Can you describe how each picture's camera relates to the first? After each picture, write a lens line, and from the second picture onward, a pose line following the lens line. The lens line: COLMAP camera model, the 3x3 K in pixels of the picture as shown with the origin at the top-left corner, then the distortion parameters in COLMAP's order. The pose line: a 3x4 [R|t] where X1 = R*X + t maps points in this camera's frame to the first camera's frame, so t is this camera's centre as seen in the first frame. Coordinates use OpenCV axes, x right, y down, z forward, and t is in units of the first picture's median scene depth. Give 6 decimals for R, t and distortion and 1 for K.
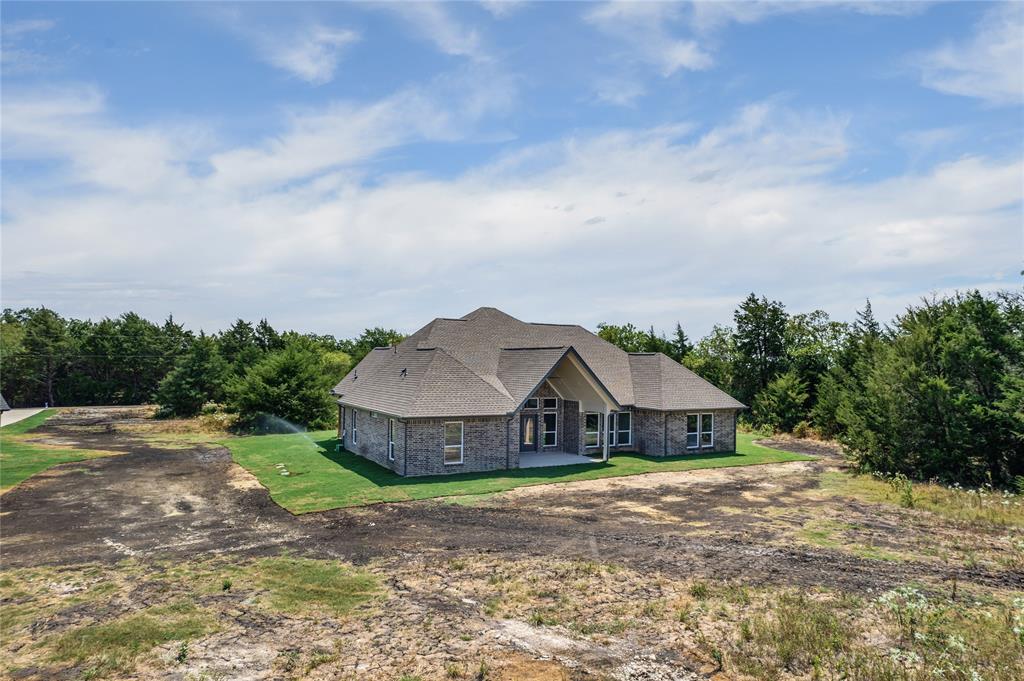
lens RADIAL K [[634.1, 0, 512.0], [0, 634.1, 340.5], [0, 0, 1]] dist [-0.030485, 0.004769]
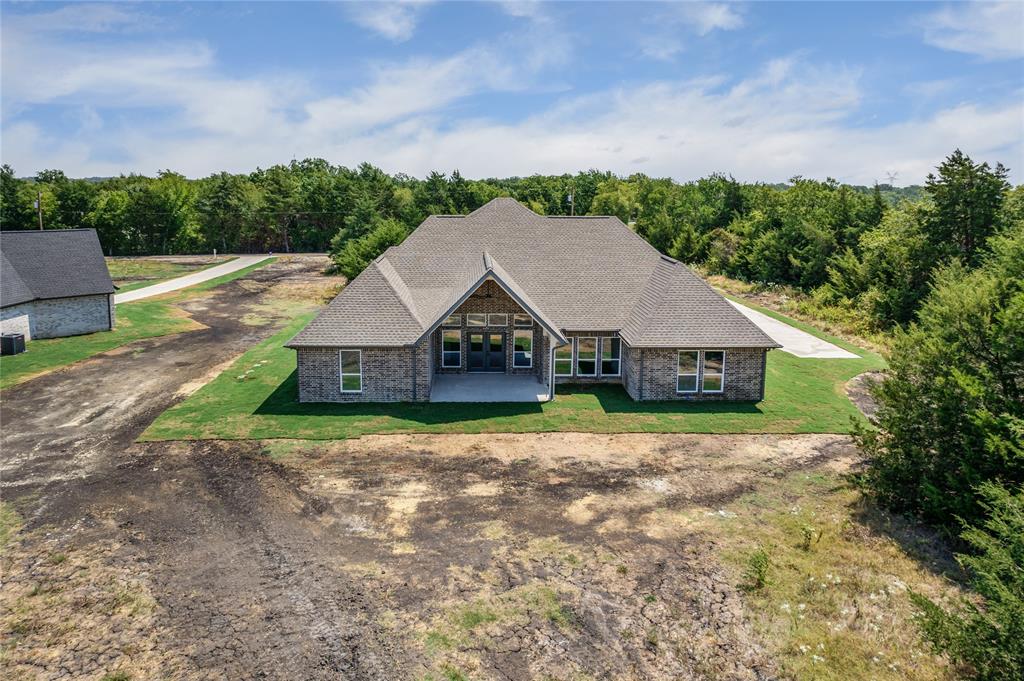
lens RADIAL K [[634.1, 0, 512.0], [0, 634.1, 340.5], [0, 0, 1]] dist [-0.030485, 0.004769]
pose [[0.889461, 0.105167, -0.444746, 0.523097], [0.020863, 0.962804, 0.269393, -0.129741], [0.456534, -0.248894, 0.854183, 0.297740]]
